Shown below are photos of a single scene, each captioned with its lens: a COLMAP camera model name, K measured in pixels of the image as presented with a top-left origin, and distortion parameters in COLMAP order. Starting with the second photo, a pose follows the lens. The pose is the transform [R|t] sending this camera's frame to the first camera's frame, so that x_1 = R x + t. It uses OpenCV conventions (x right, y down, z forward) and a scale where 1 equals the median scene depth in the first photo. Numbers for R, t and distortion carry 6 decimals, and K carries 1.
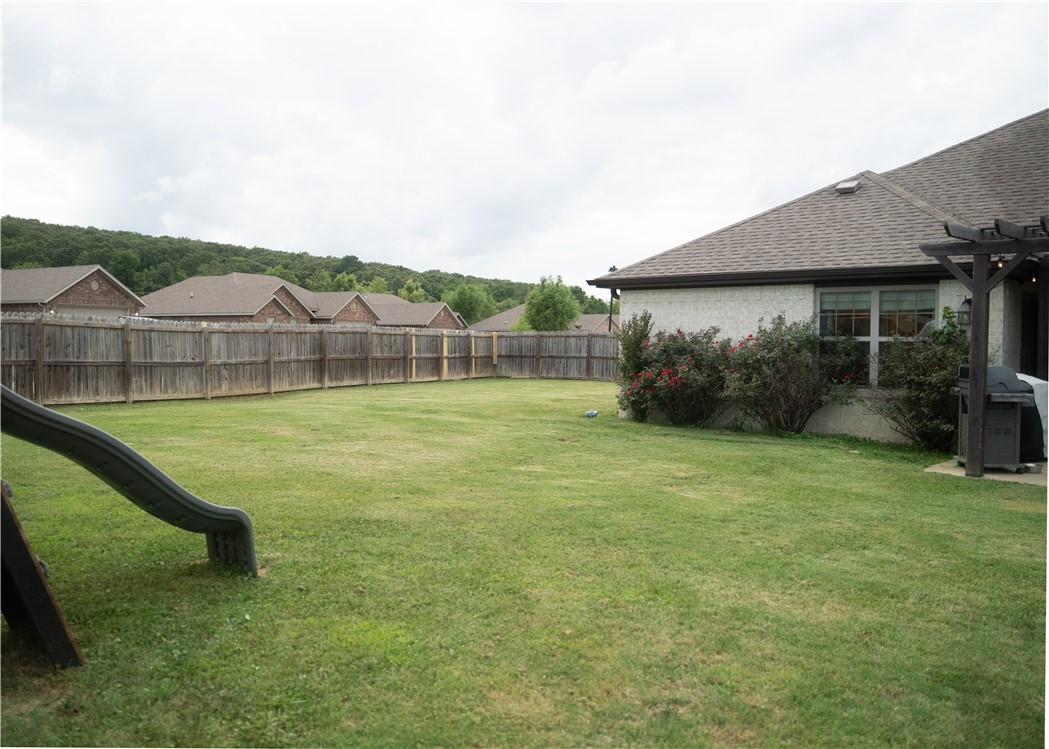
lens RADIAL K [[912.0, 0, 542.3], [0, 912.0, 375.3], [0, 0, 1]] dist [-0.111795, 0.099321]
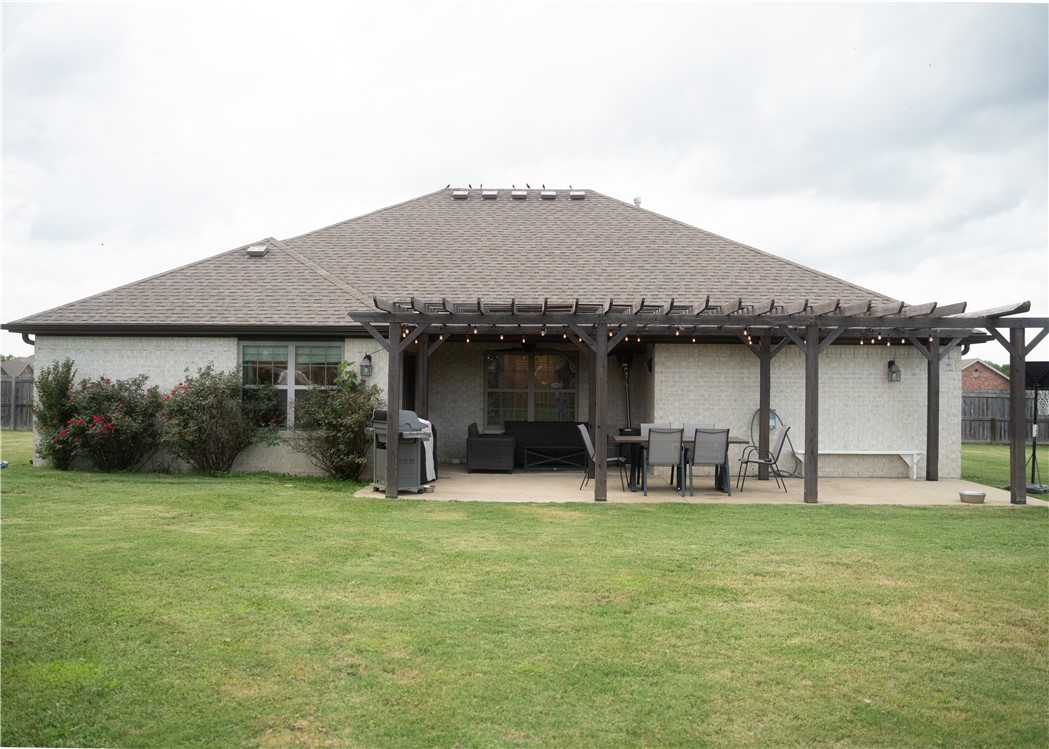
lens RADIAL K [[912.0, 0, 542.3], [0, 912.0, 375.3], [0, 0, 1]] dist [-0.111795, 0.099321]
pose [[0.732583, 0.010953, 0.680590, -0.182534], [0.018410, 0.999186, -0.035897, -0.007857], [-0.680429, 0.038827, 0.731785, -0.068742]]
